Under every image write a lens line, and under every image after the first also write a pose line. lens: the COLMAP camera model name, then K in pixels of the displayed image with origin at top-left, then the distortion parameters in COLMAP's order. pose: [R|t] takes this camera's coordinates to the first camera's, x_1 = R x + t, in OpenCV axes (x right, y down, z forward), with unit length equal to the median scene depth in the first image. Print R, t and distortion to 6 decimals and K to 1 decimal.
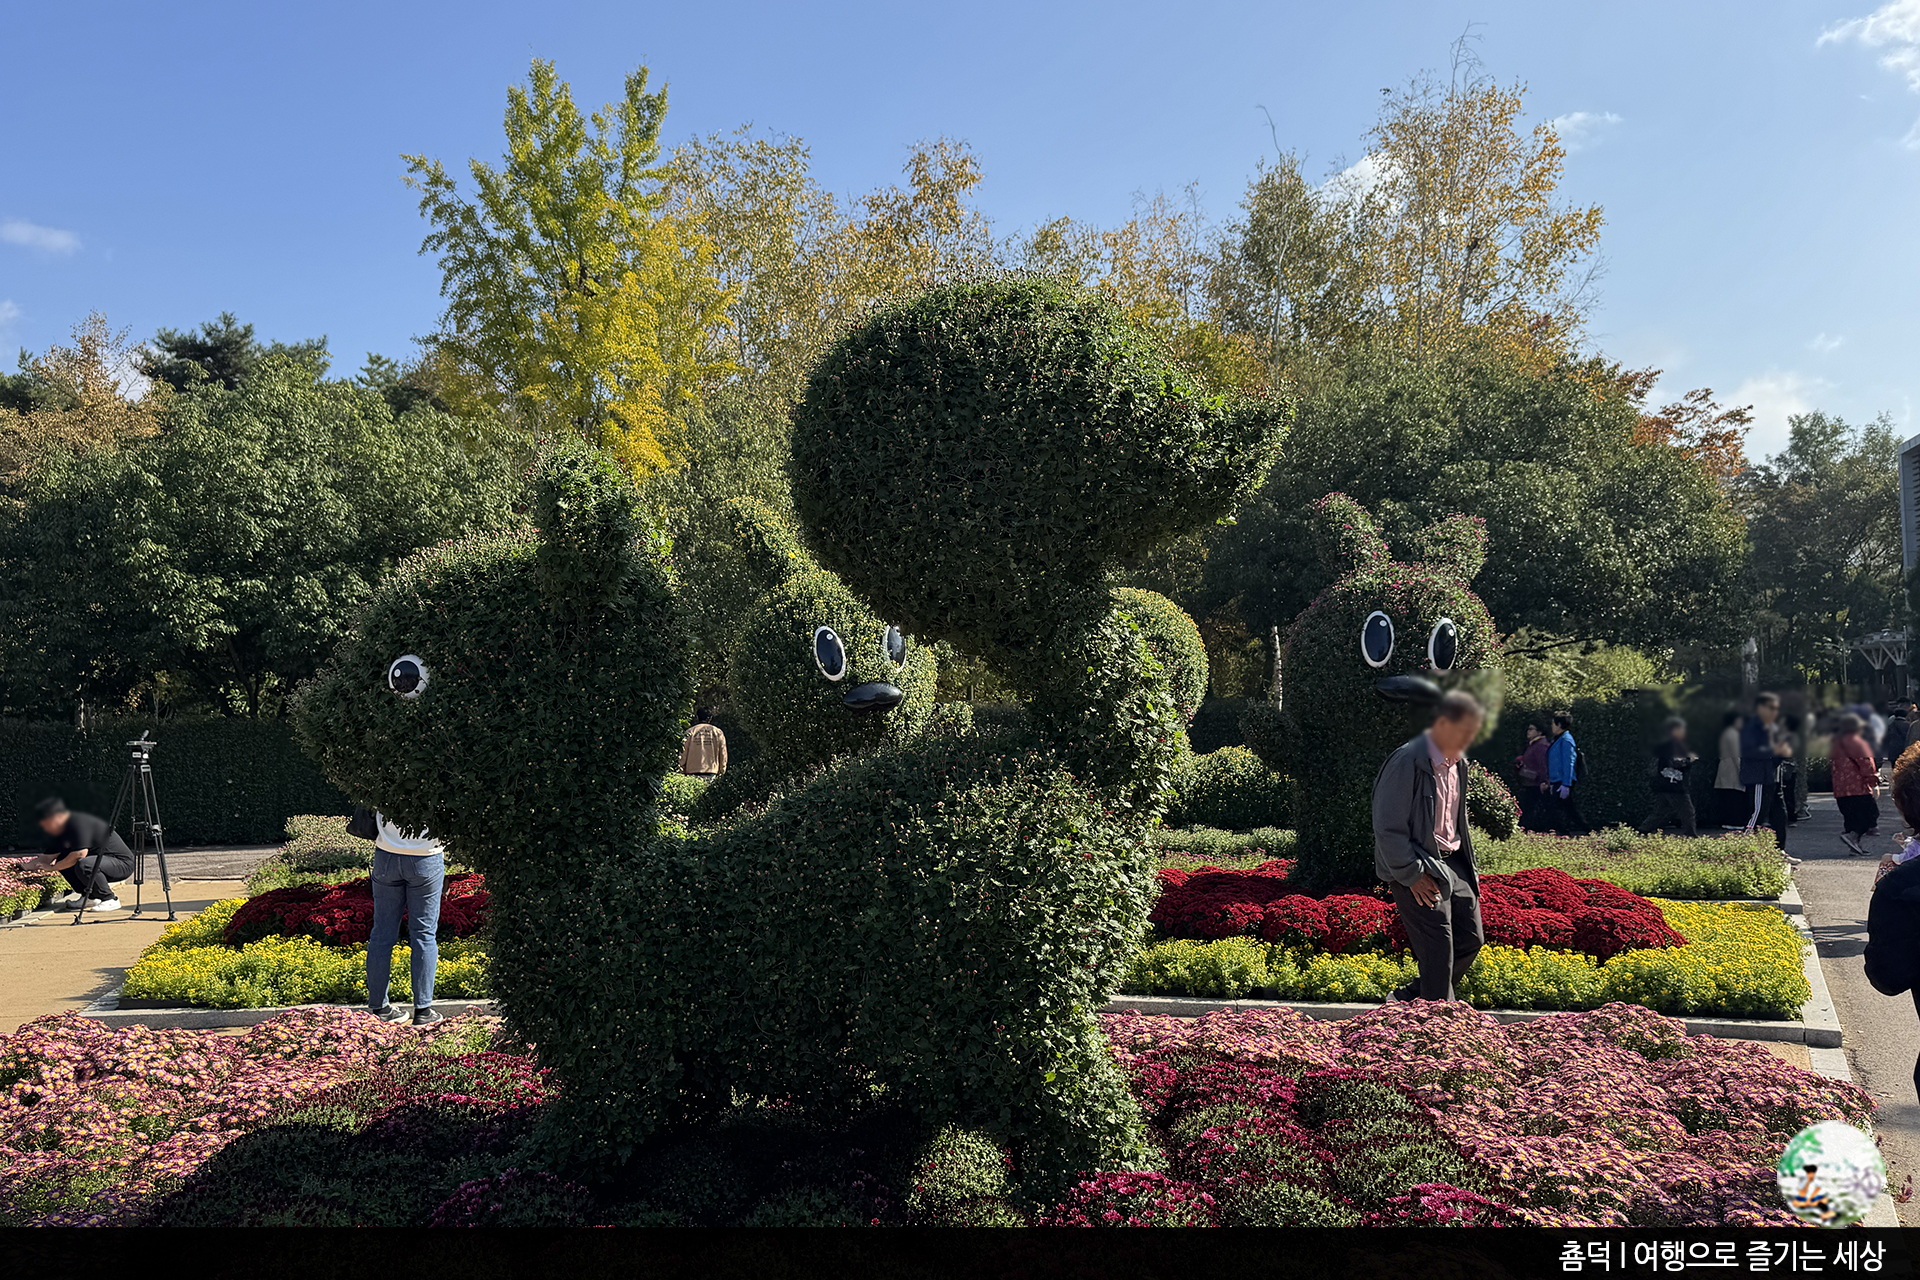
lens RADIAL K [[1308.0, 0, 962.0], [0, 1308.0, 637.4], [0, 0, 1]] dist [-0.007489, -0.002441]
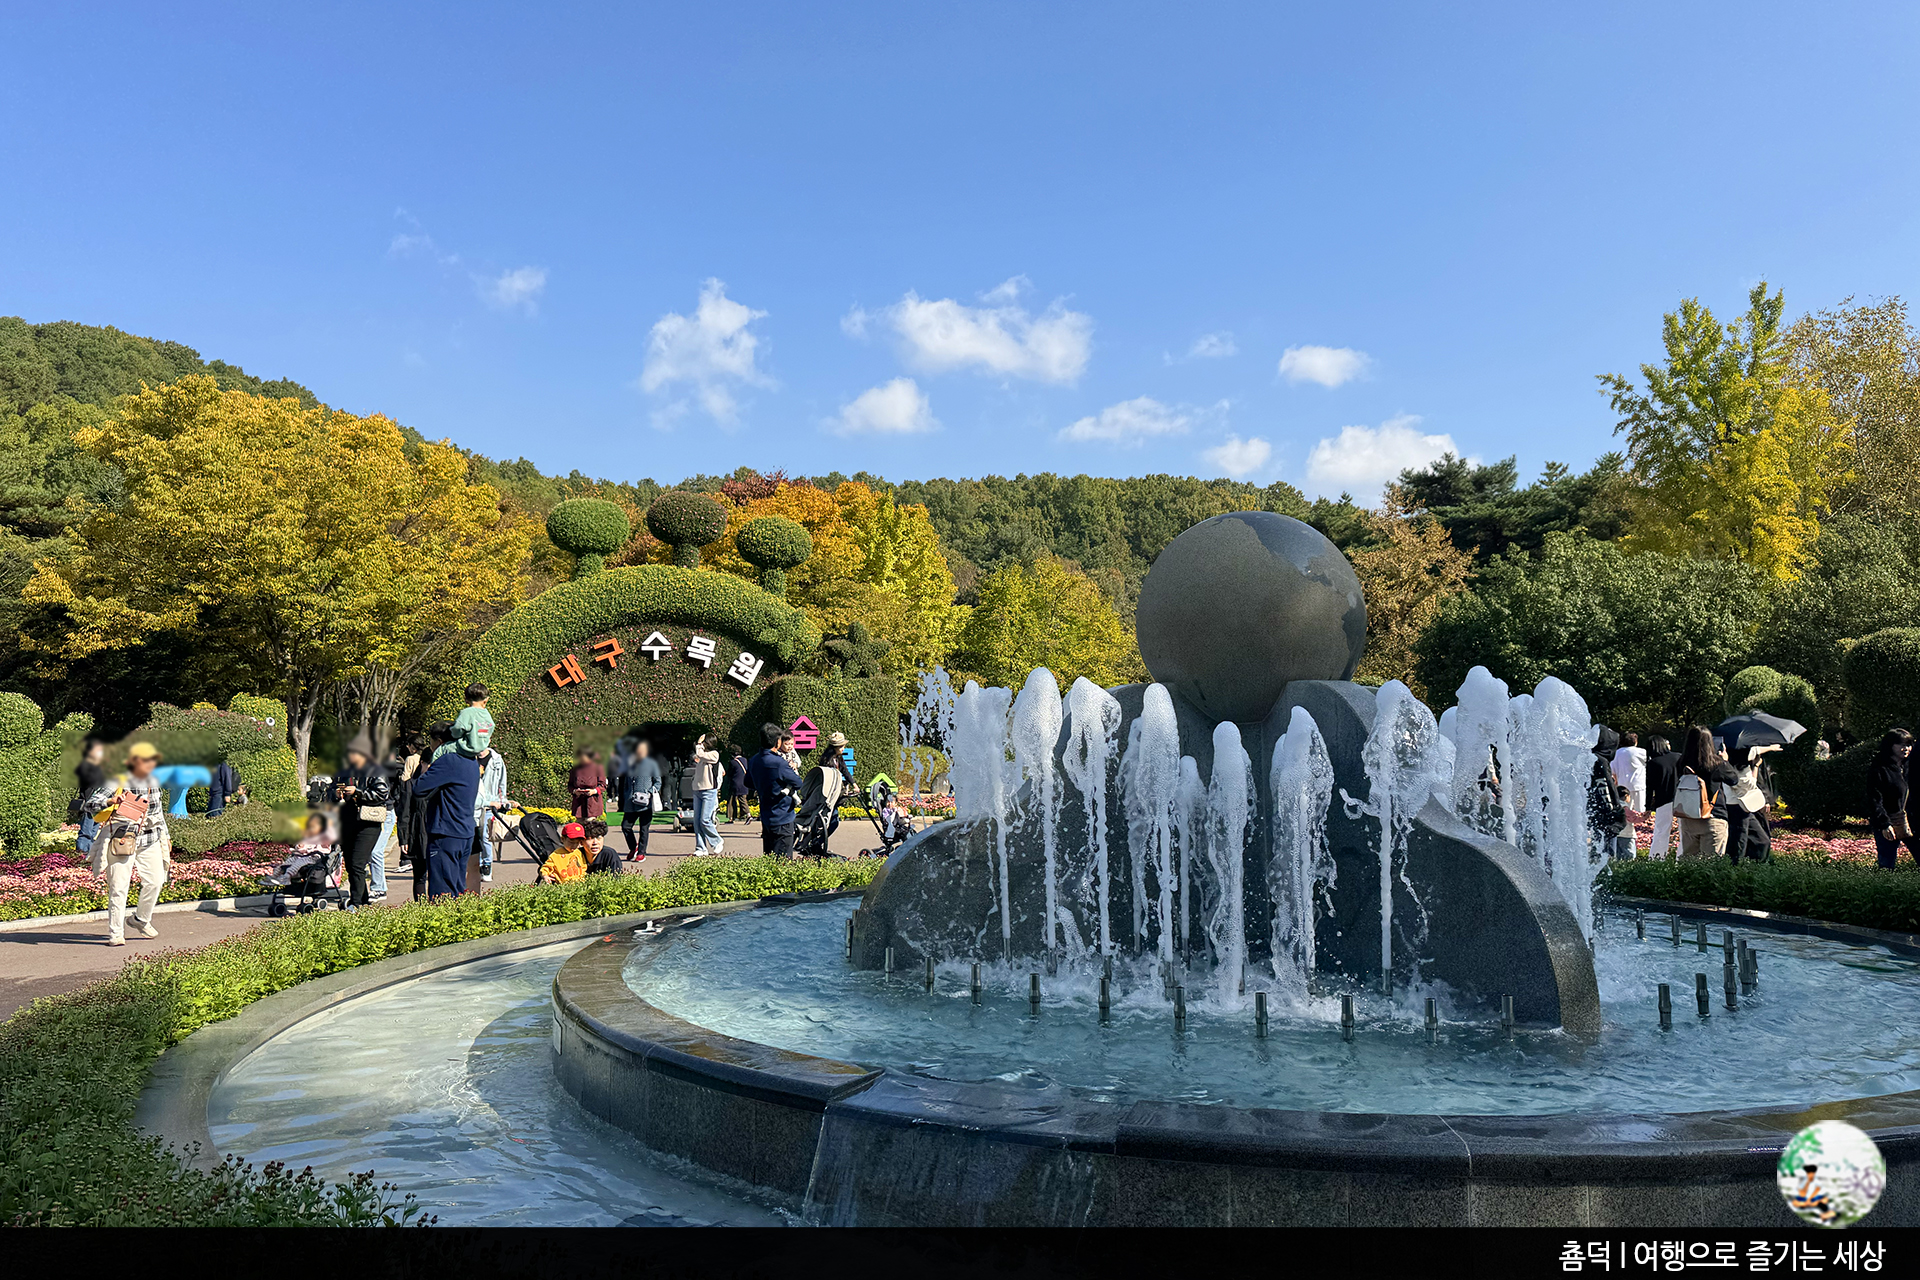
lens RADIAL K [[1308.0, 0, 960.7], [0, 1308.0, 632.5], [0, 0, 1]] dist [-0.007489, -0.002441]
pose [[0.693419, -0.065549, -0.717547, 0.154570], [0.059051, 0.997673, -0.034073, -0.047987], [0.718111, -0.018745, 0.695676, -0.668751]]
